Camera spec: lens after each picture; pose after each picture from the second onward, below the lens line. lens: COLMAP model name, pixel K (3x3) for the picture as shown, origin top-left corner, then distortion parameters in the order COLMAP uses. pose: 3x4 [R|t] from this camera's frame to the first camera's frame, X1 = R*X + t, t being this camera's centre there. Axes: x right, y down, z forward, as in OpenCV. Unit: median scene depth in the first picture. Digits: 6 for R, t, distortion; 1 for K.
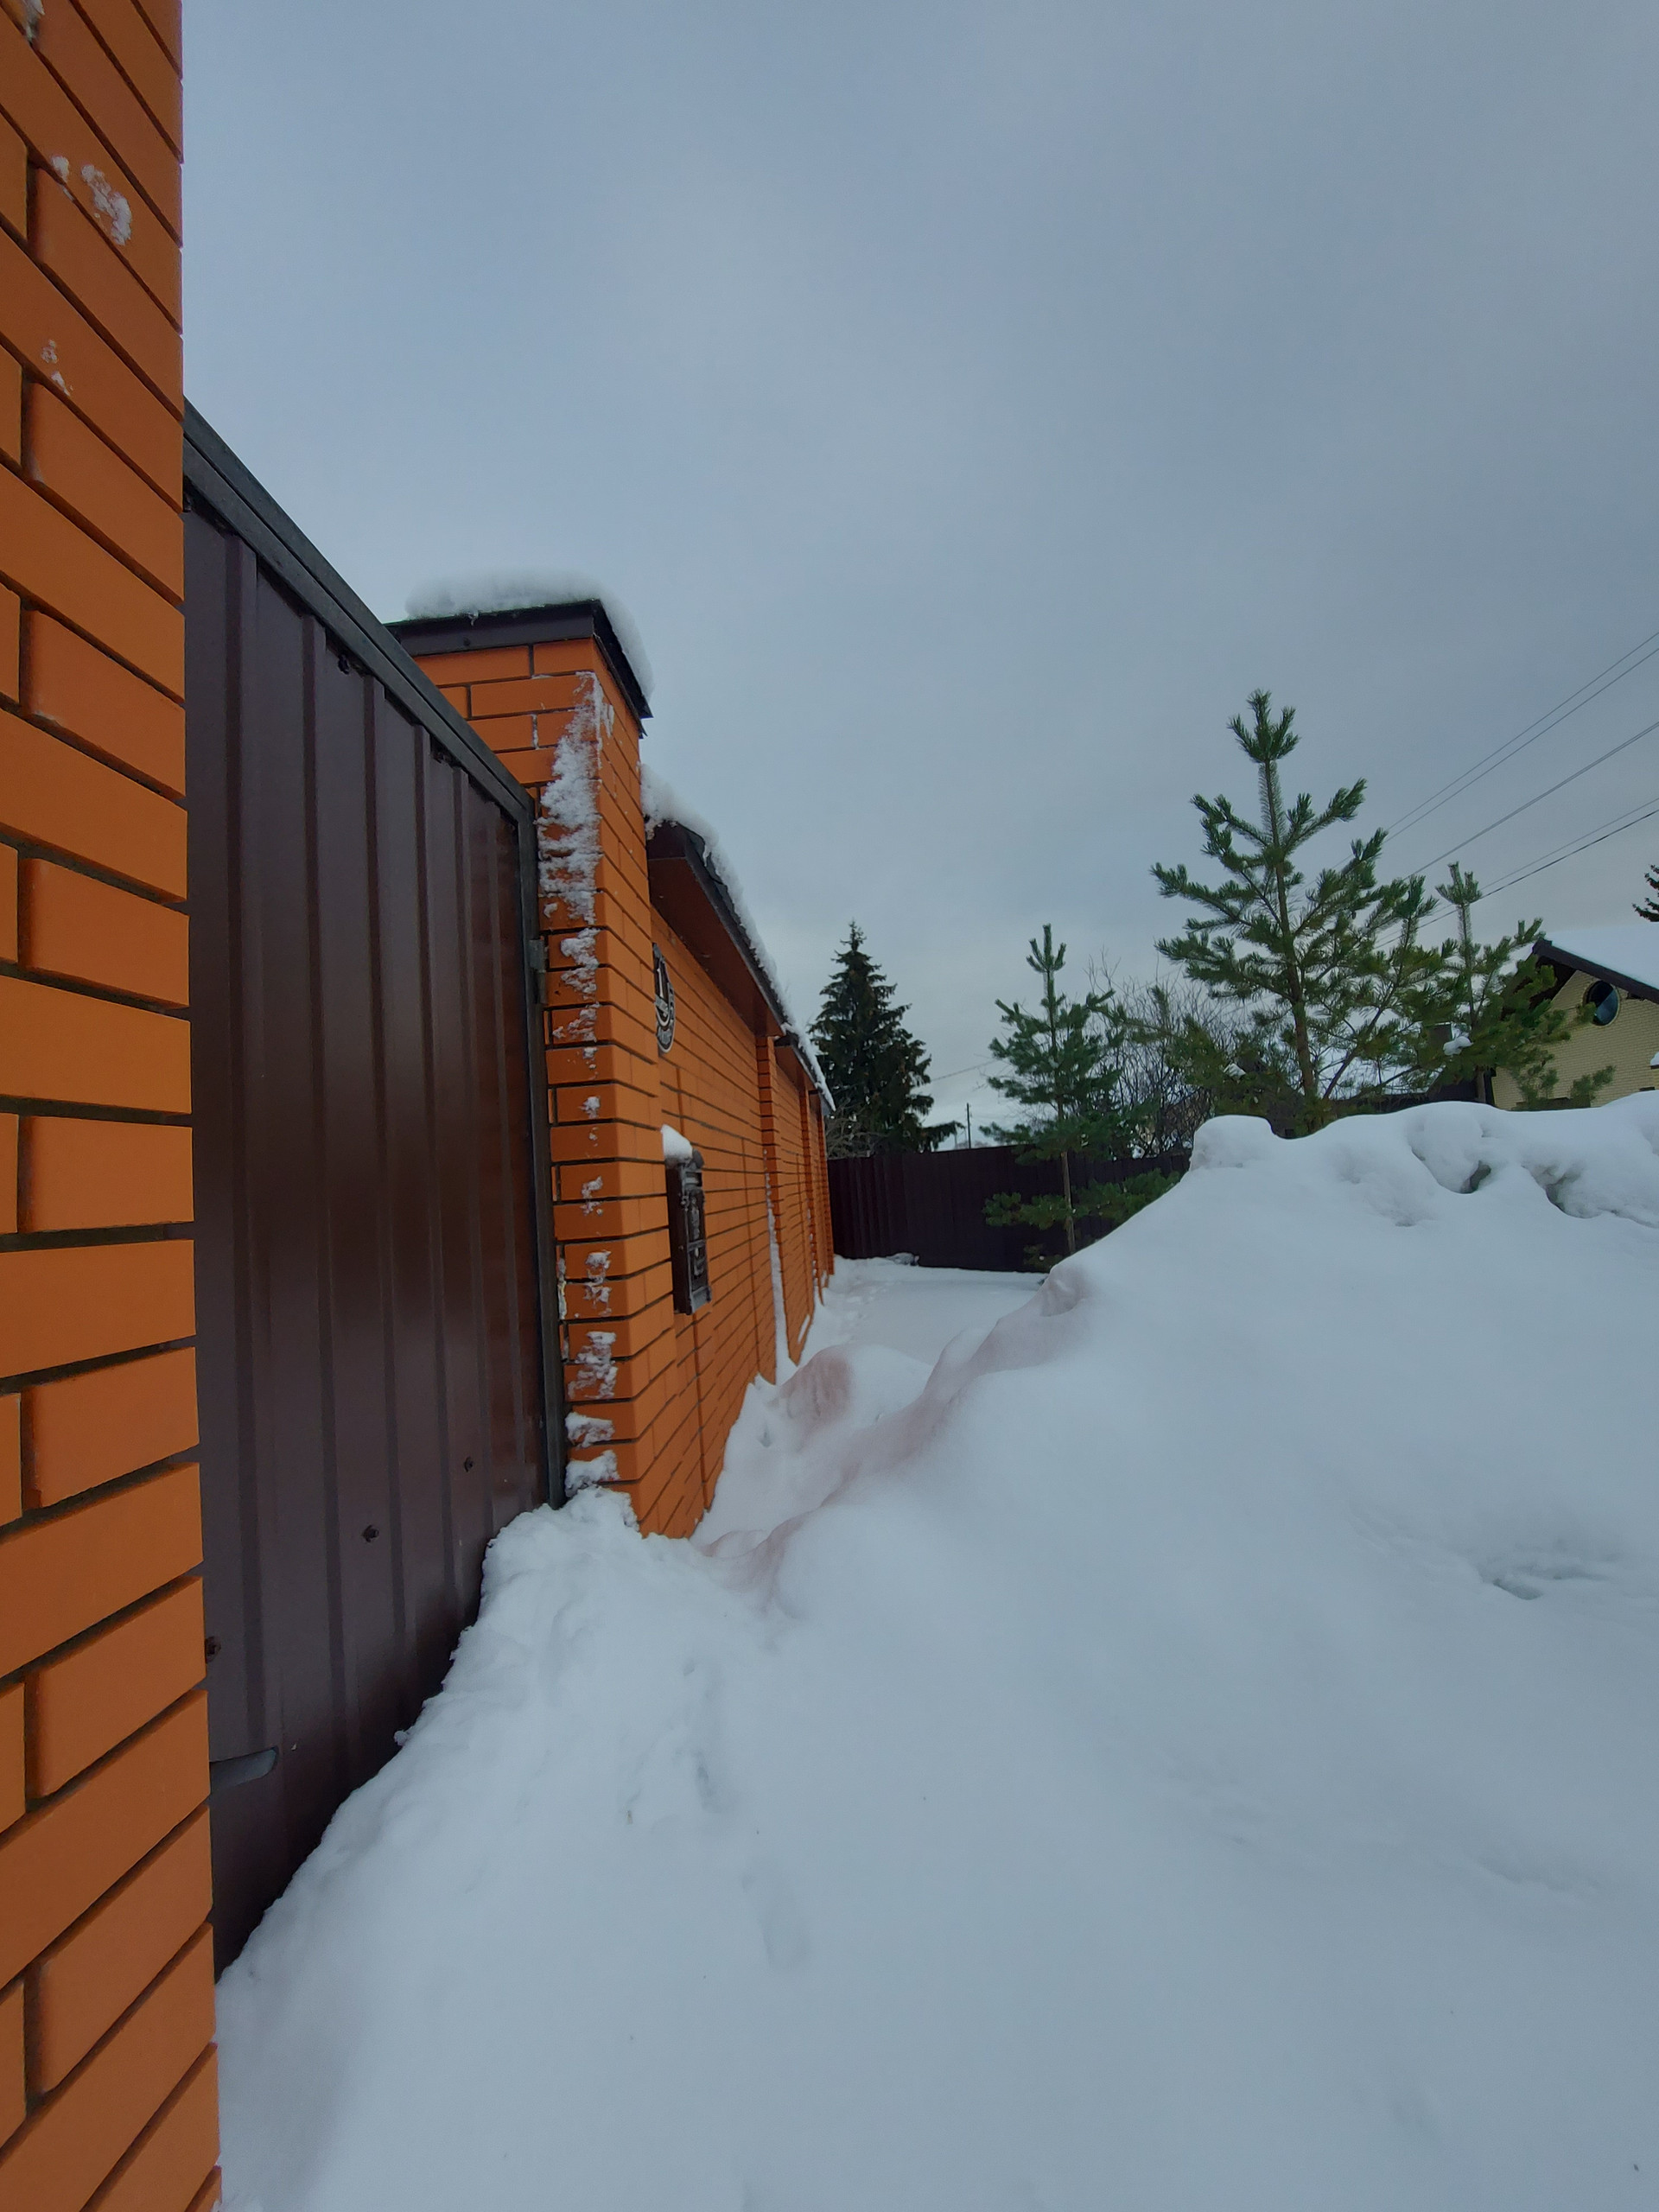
lens RADIAL K [[898.9, 0, 832.8], [0, 898.9, 1107.0], [0, 0, 1]] dist [-0.016738, 0.000103]
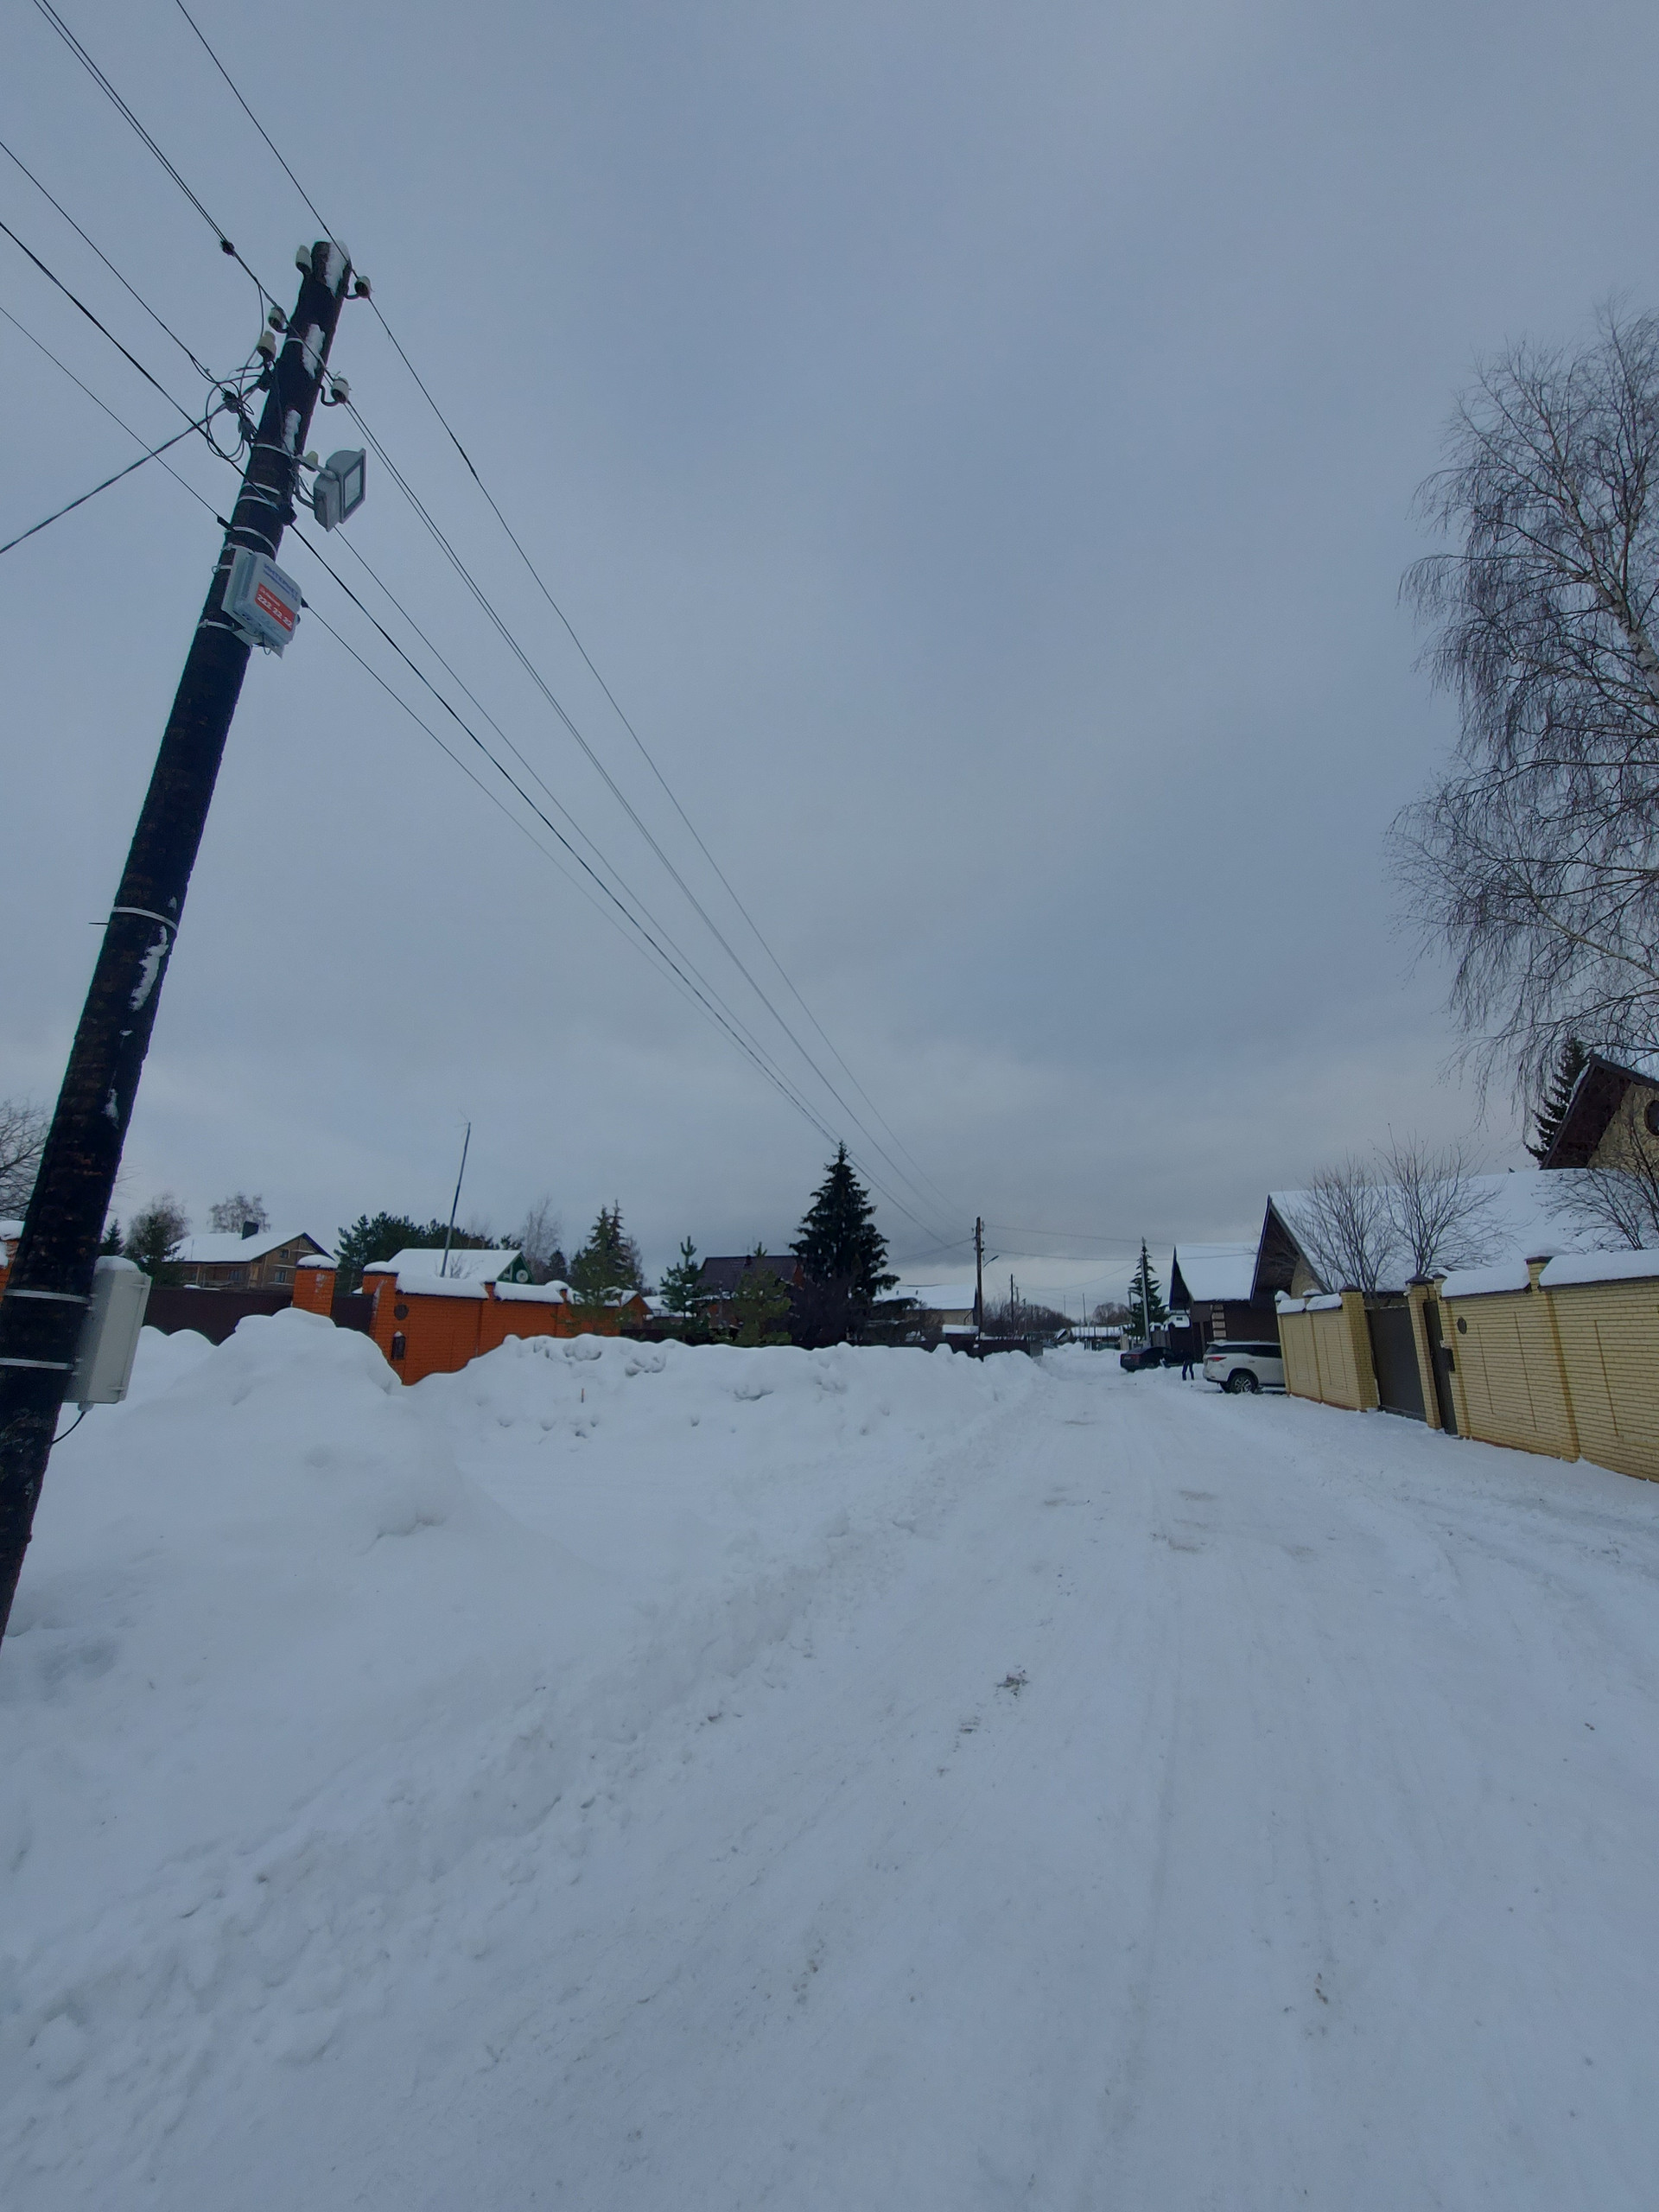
lens RADIAL K [[898.9, 0, 832.8], [0, 898.9, 1107.0], [0, 0, 1]] dist [-0.016738, 0.000103]
pose [[0.982248, 0.028982, -0.185332, 0.260086], [-0.058046, 0.986461, -0.153377, -0.049561], [0.178378, 0.161412, 0.970633, -0.321748]]
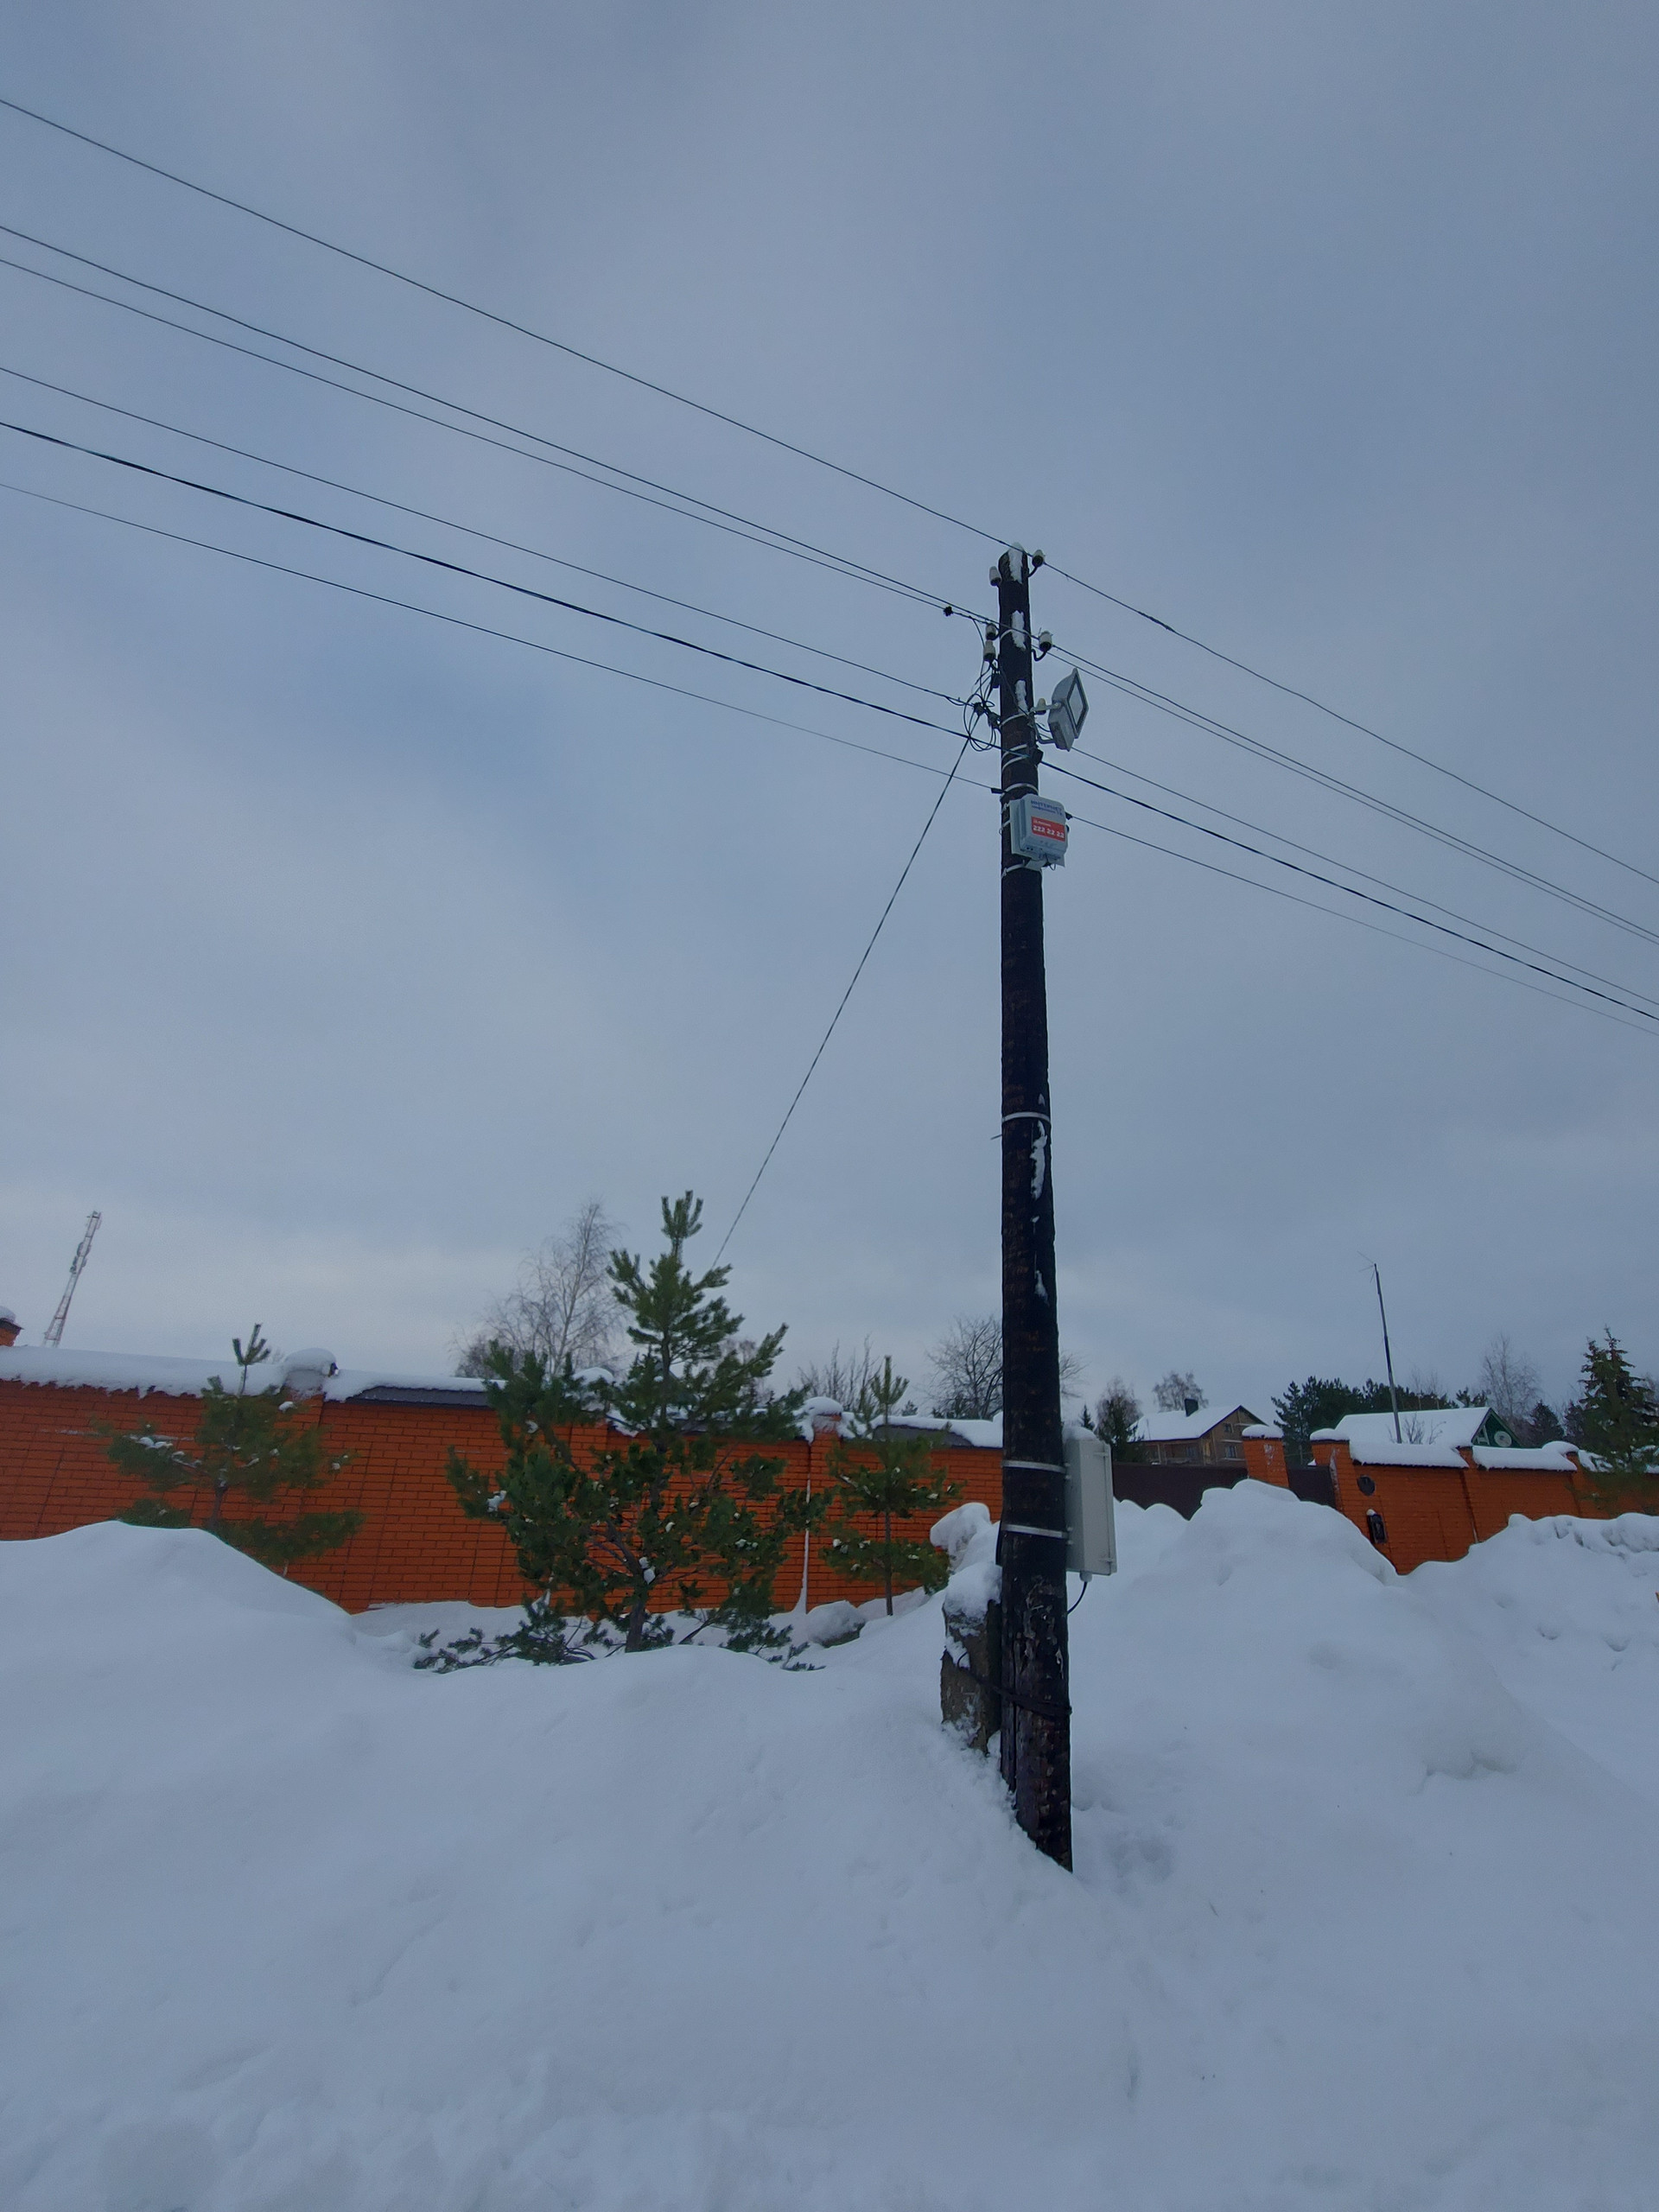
lens RADIAL K [[898.9, 0, 832.8], [0, 898.9, 1107.0], [0, 0, 1]] dist [-0.016738, 0.000103]
pose [[0.437930, -0.287240, -0.851887, 0.251507], [0.021091, 0.950606, -0.309684, -0.047119], [0.898762, 0.117652, 0.422357, -0.311285]]
